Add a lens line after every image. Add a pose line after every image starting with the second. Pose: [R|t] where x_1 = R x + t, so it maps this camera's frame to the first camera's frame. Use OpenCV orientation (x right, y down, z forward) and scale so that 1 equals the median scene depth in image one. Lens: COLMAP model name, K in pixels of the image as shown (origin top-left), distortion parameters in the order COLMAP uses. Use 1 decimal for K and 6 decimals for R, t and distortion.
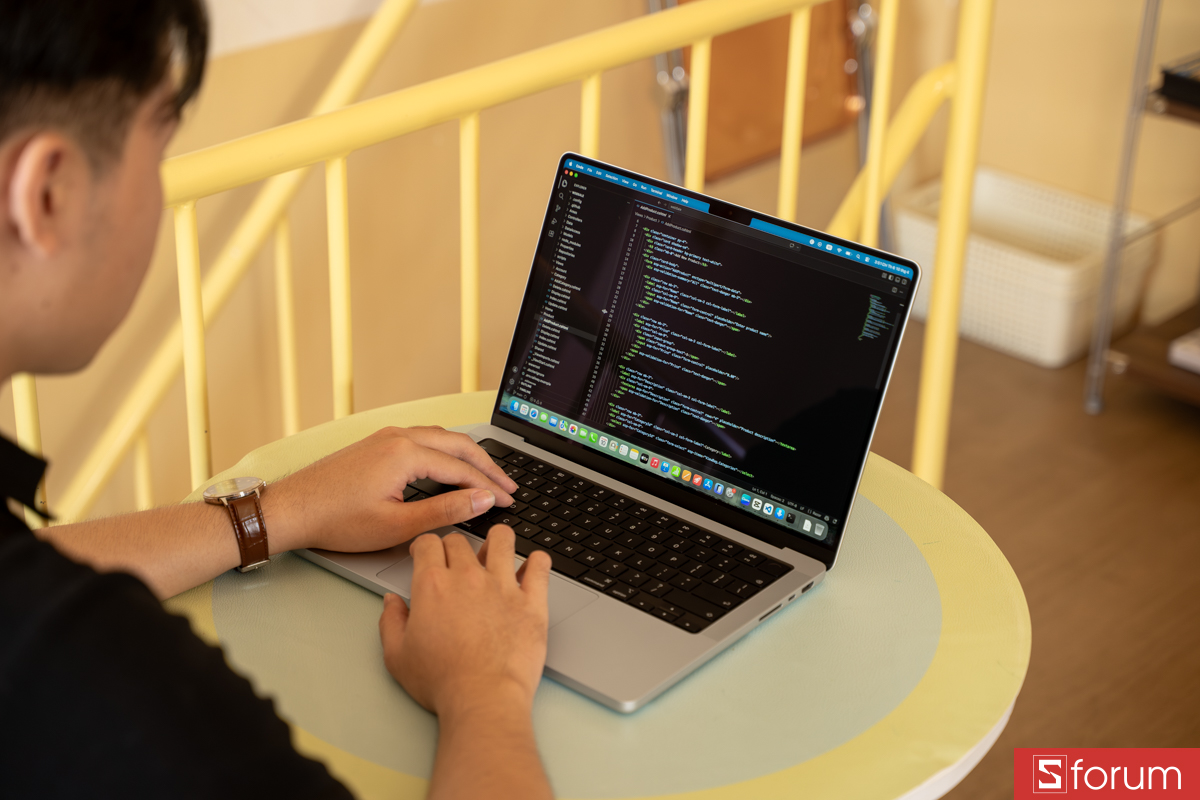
lens RADIAL K [[2179.2, 0, 602.5], [0, 2179.2, 392.1], [0, 0, 1]] dist [0.283087, 0.000000]
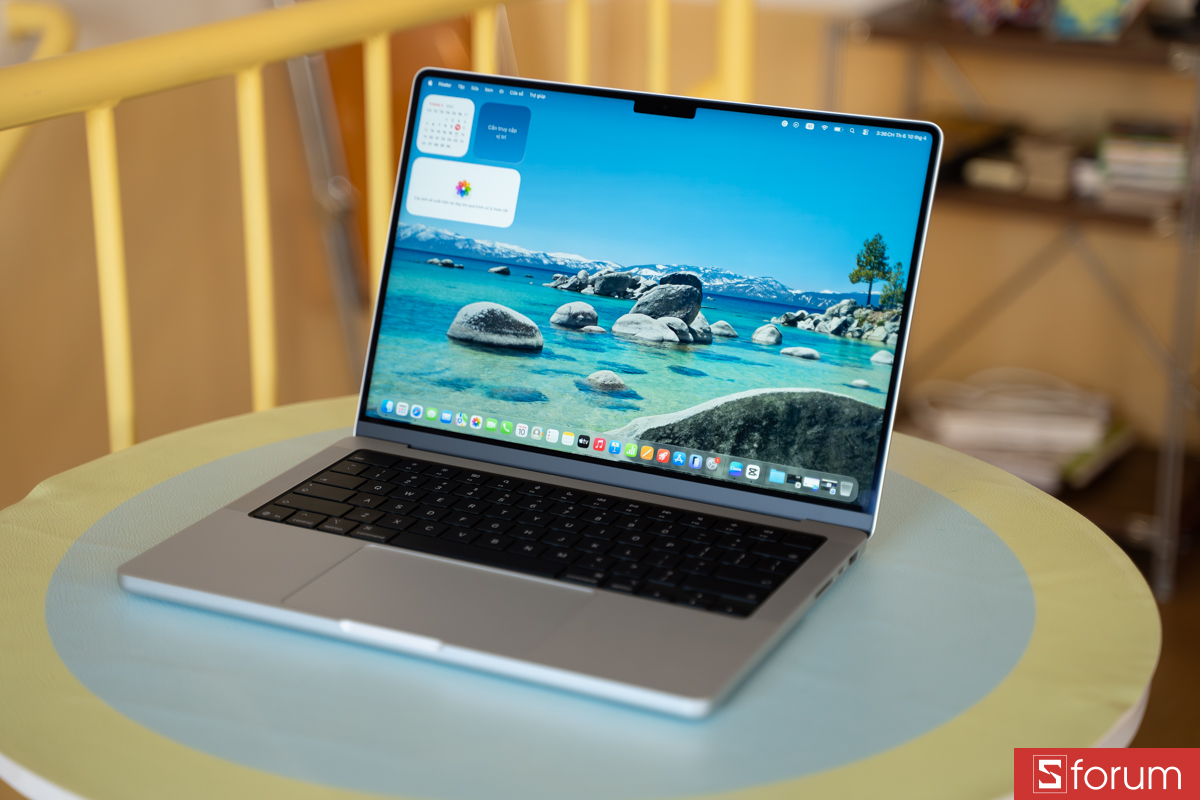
lens RADIAL K [[2179.2, 0, 608.6], [0, 2179.2, 400.2], [0, 0, 1]] dist [0.283087, 0.000000]
pose [[0.971703, -0.093362, 0.216970, -0.137317], [0.119114, 0.986902, -0.108792, 0.101096], [-0.203971, 0.131558, 0.970097, 0.264176]]
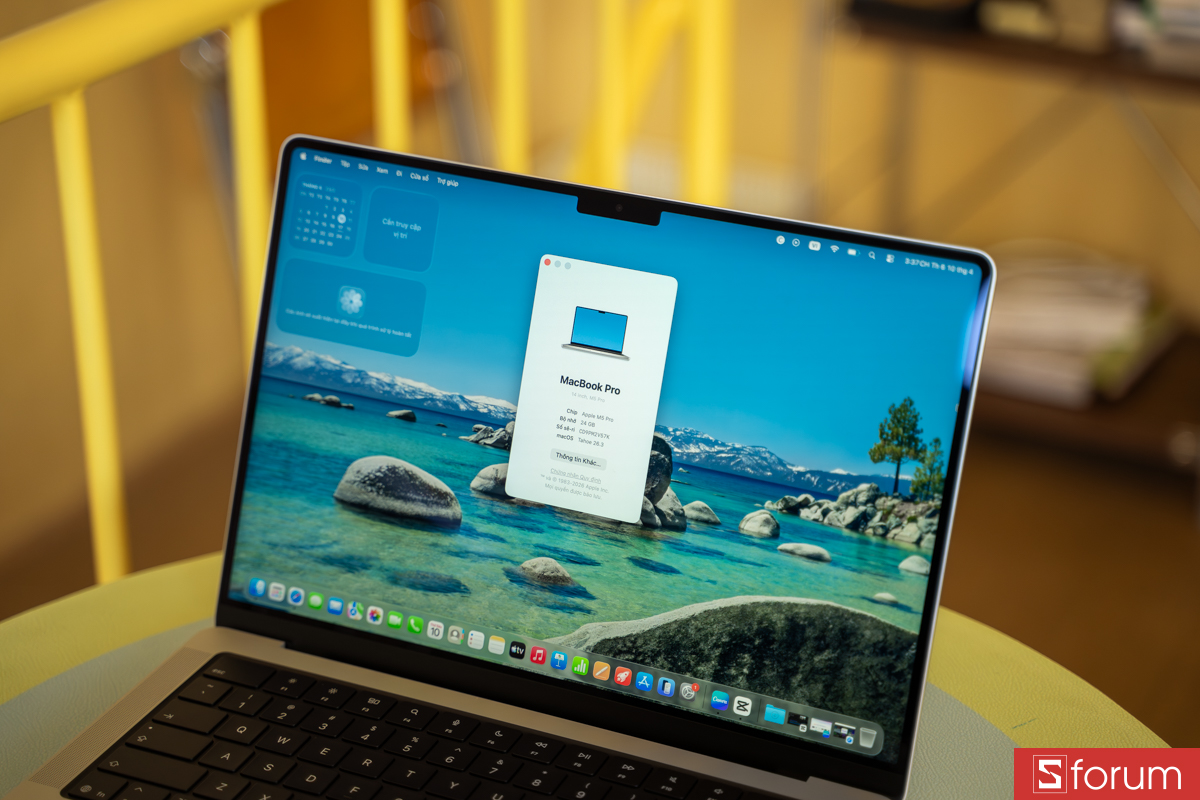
lens RADIAL K [[2446.7, 0, 592.0], [0, 2446.7, 407.9], [0, 0, 1]] dist [0.315115, 0.000000]
pose [[0.966349, -0.133570, 0.219836, -0.096482], [0.134656, 0.990841, 0.010109, -0.036998], [-0.219173, 0.019833, 0.975484, 0.369540]]
